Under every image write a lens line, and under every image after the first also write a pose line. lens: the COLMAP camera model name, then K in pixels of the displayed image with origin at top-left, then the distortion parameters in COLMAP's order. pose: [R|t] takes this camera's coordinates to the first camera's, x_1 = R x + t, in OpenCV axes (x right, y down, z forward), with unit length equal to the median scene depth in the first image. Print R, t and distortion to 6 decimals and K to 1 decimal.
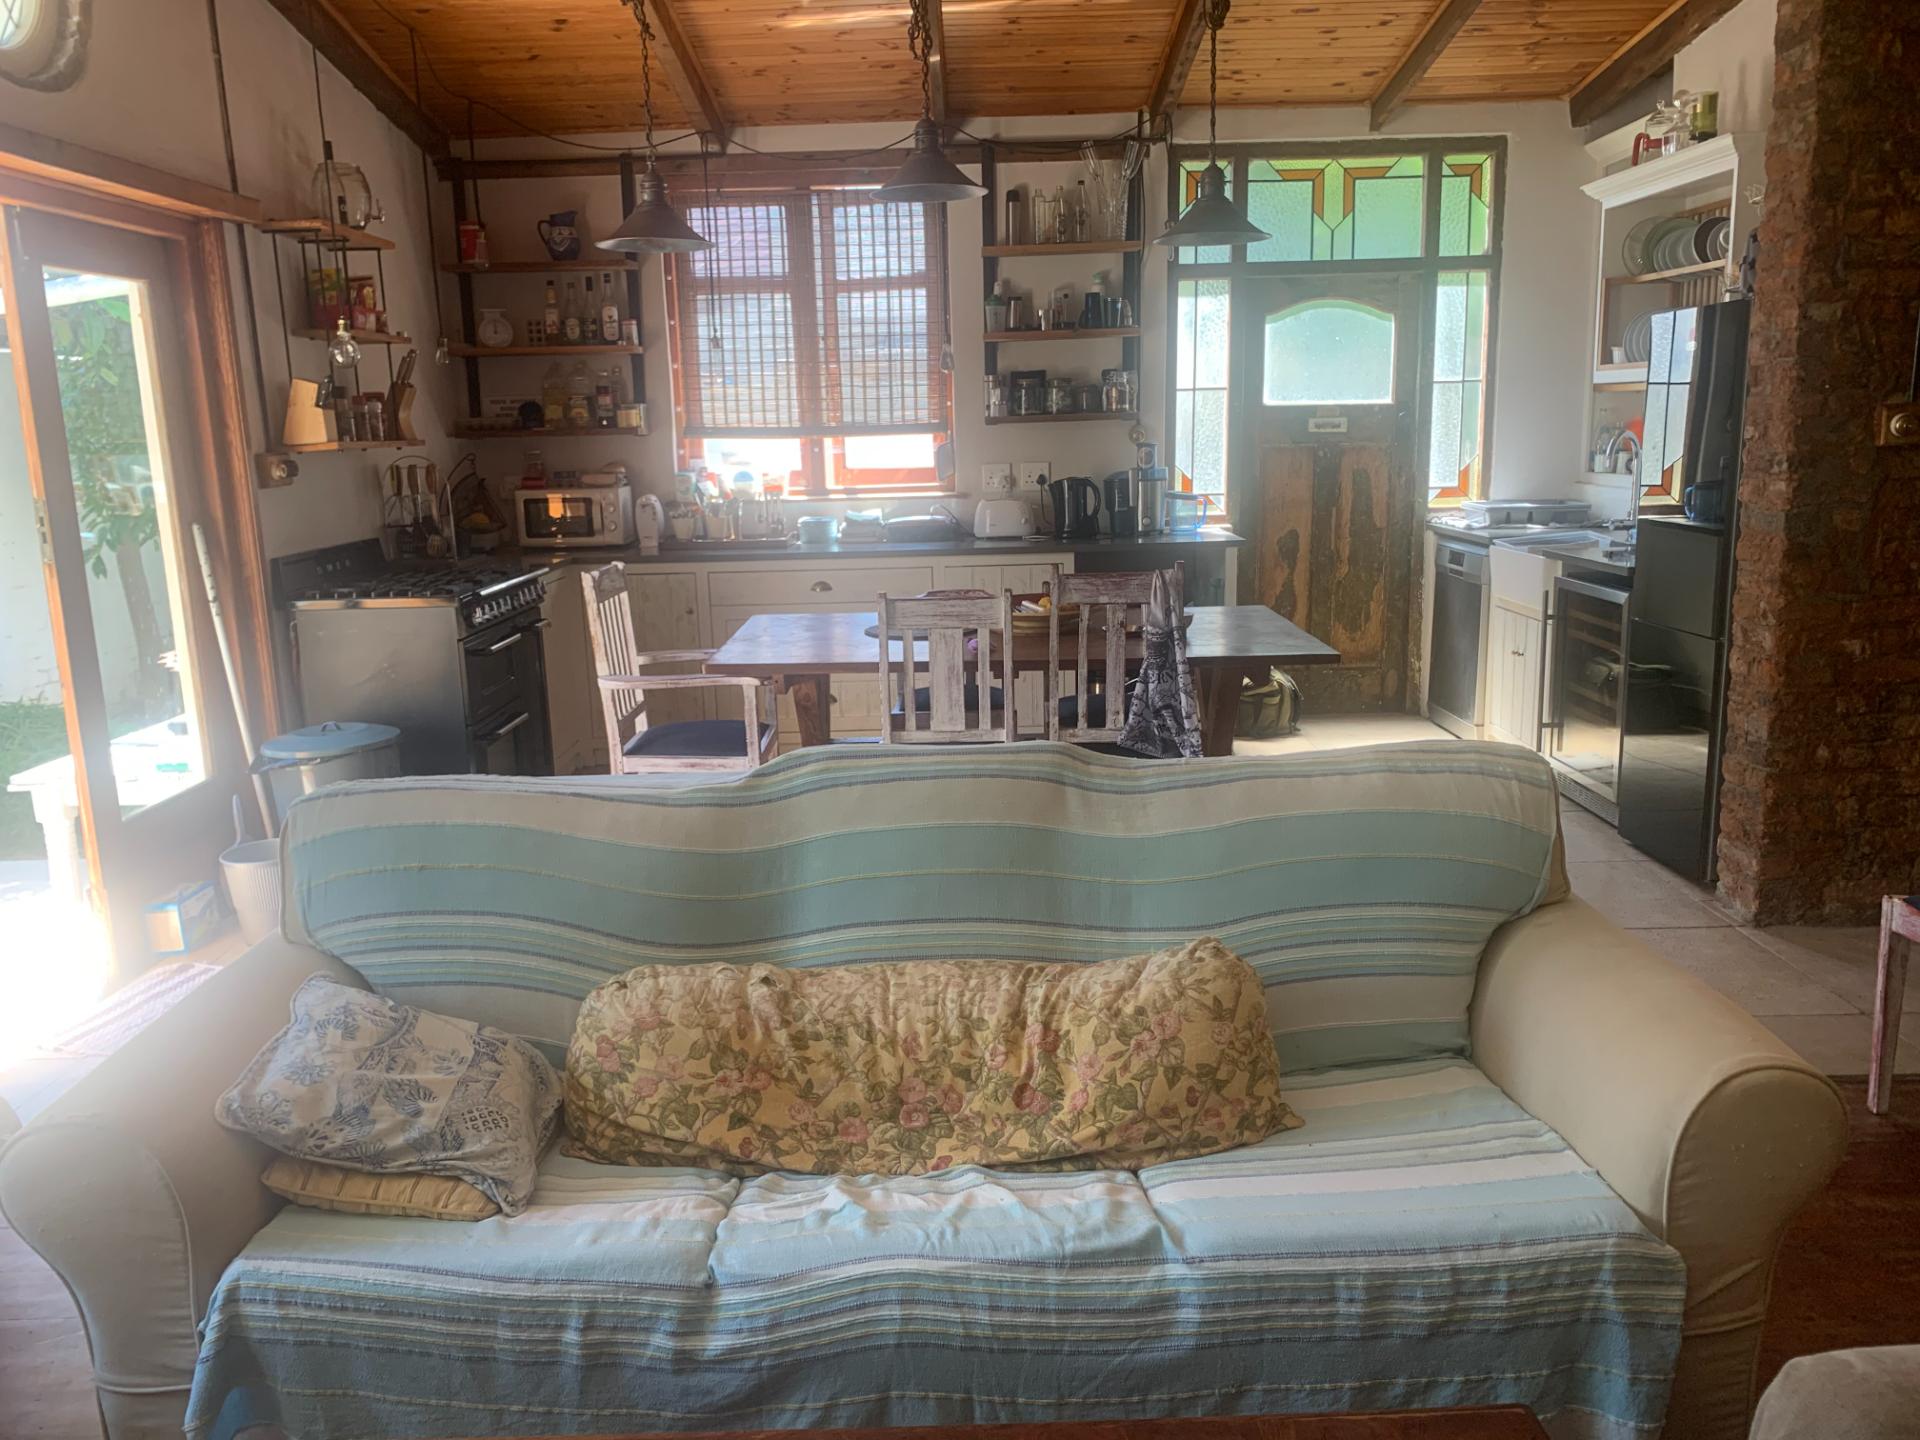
lens RADIAL K [[1486.2, 0, 960.0], [0, 1486.2, 720.0], [0, 0, 1]] dist [0.005567, -0.008133]
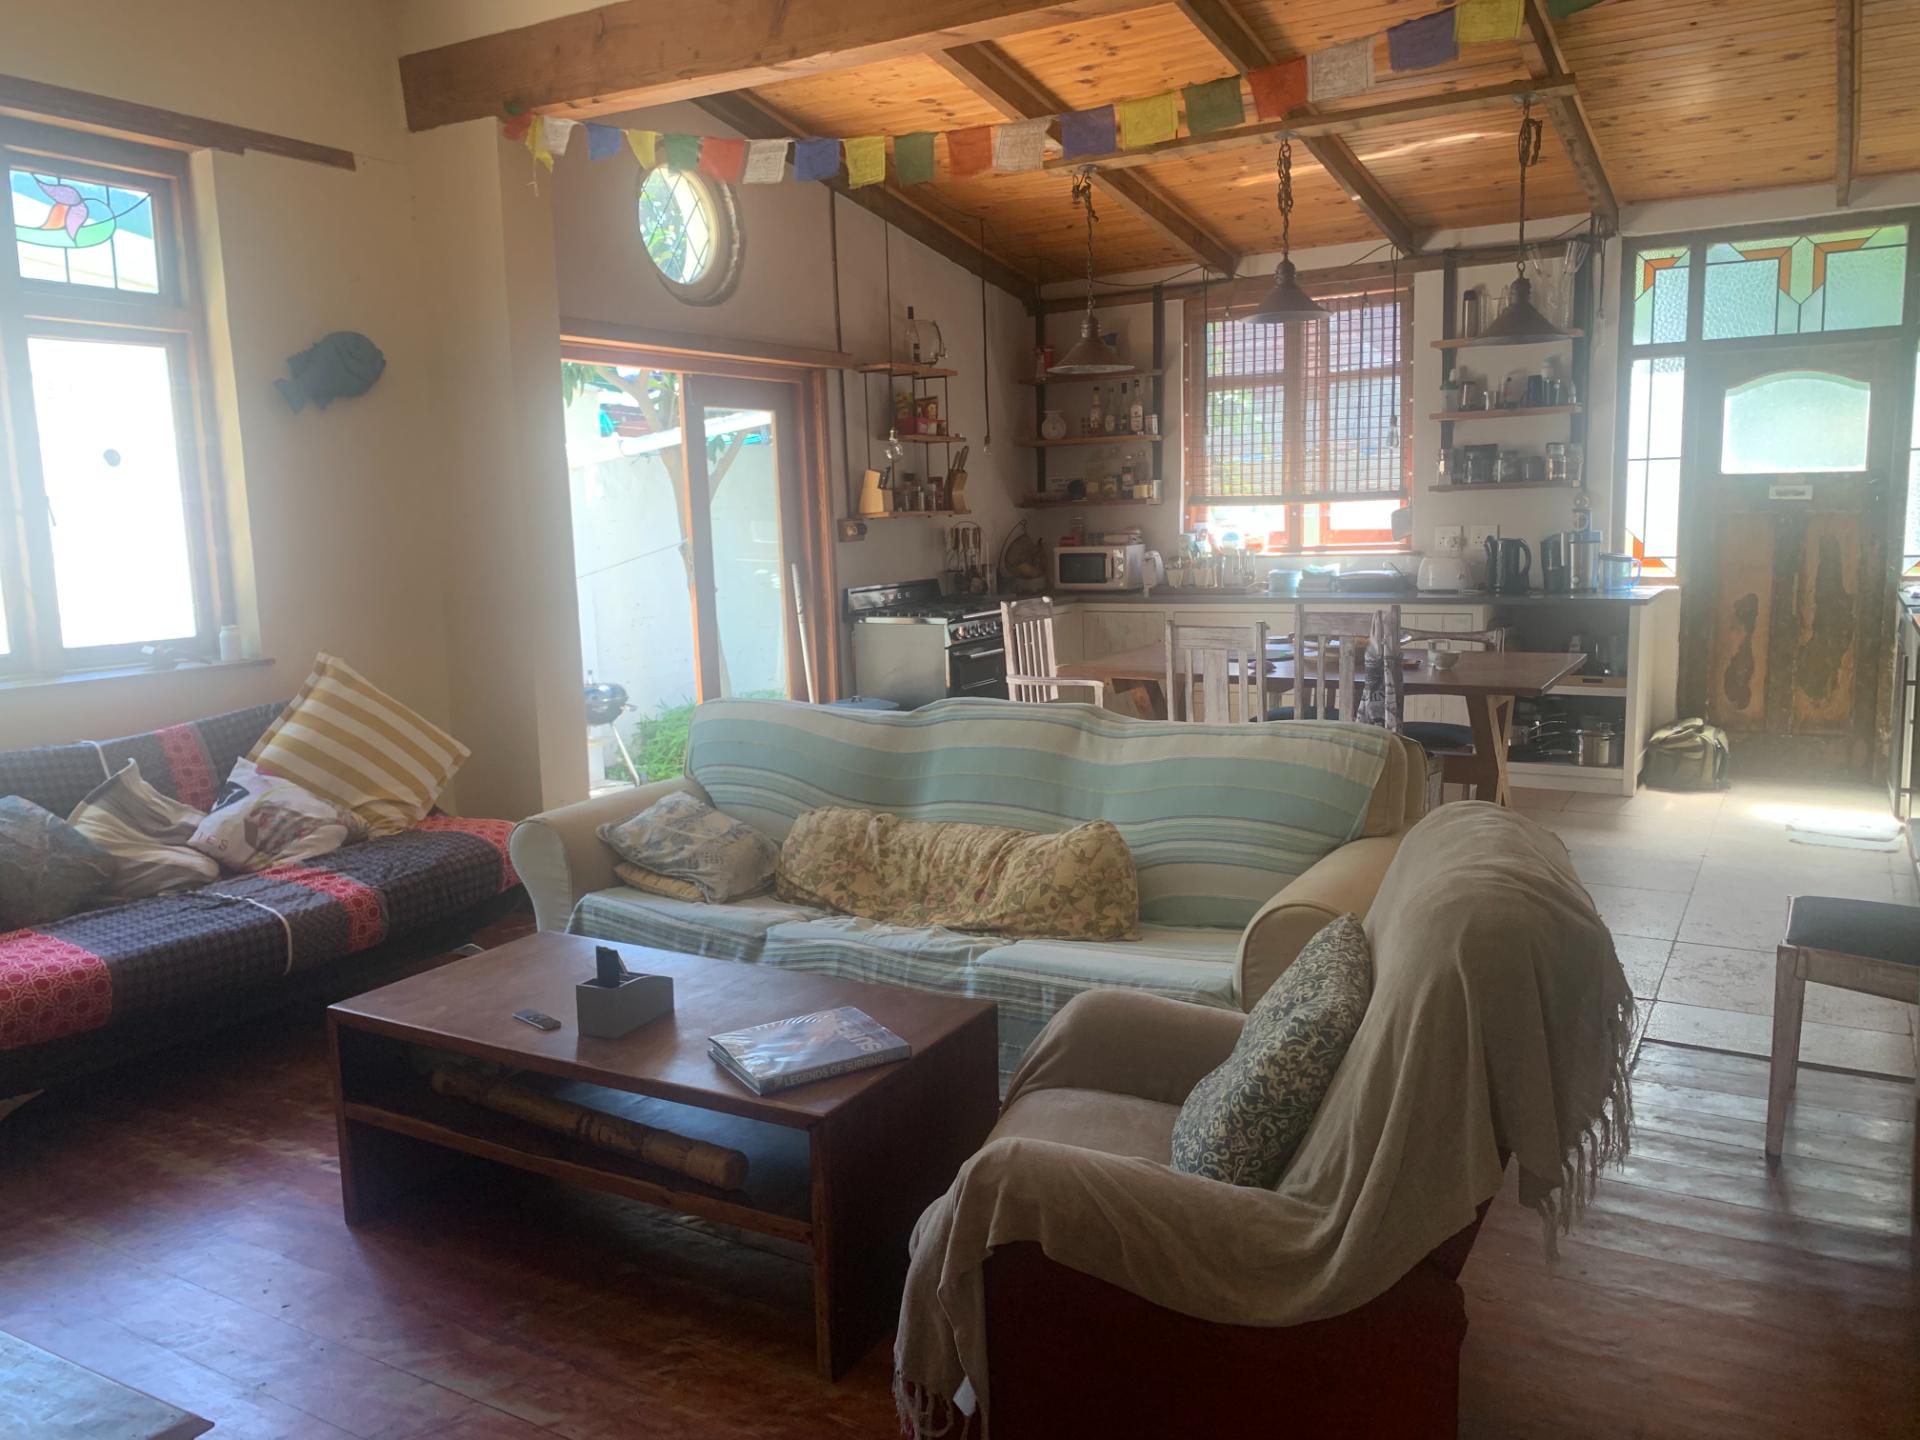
lens RADIAL K [[1451.7, 0, 926.6], [0, 1451.7, 716.8], [0, 0, 1]] dist [0.097052, -0.159489]
pose [[0.856117, 0.073361, -0.511549, 0.333927], [-0.094433, 0.995414, -0.015288, 0.032027], [0.508082, 0.061395, 0.859118, -0.193487]]
